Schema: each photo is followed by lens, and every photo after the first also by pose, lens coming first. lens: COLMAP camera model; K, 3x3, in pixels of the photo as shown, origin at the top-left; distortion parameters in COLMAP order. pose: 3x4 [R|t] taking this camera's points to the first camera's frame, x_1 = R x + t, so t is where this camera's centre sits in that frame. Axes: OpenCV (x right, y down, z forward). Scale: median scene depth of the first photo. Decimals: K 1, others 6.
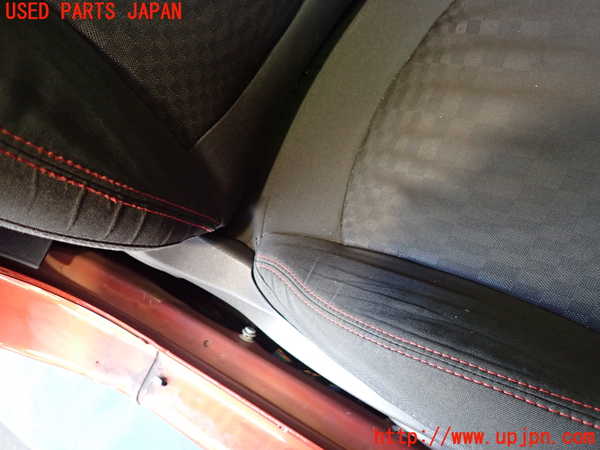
lens RADIAL K [[439.2, 0, 300.0], [0, 439.2, 225.0], [0, 0, 1]] dist [-0.006218, 0.002967]
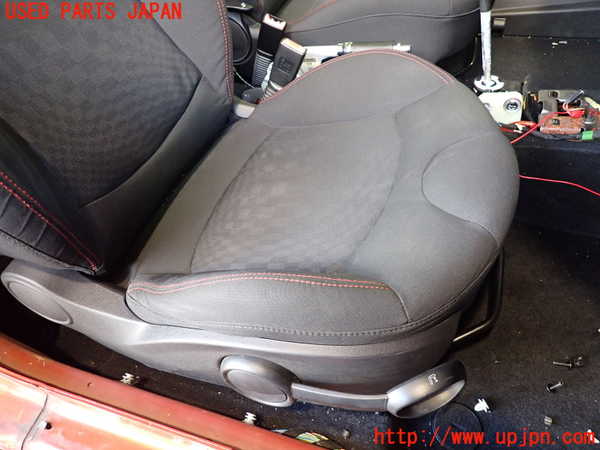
lens RADIAL K [[439.2, 0, 300.0], [0, 439.2, 225.0], [0, 0, 1]] dist [-0.006218, 0.002967]
pose [[0.982641, -0.068708, 0.172322, 0.202794], [0.138716, 0.888906, -0.436583, 0.554838], [-0.123181, 0.452908, 0.883006, -0.389454]]
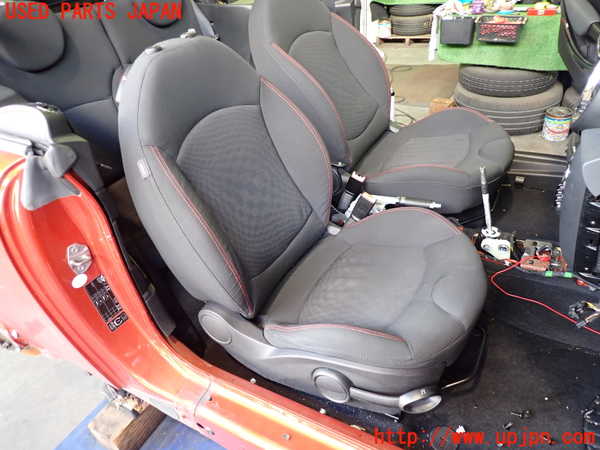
lens RADIAL K [[439.2, 0, 300.0], [0, 439.2, 225.0], [0, 0, 1]] dist [-0.006218, 0.002967]
pose [[0.996476, 0.073015, 0.041286, -0.040407], [-0.033546, 0.798033, -0.601680, 1.078004], [-0.076880, 0.598174, 0.797670, -1.364770]]
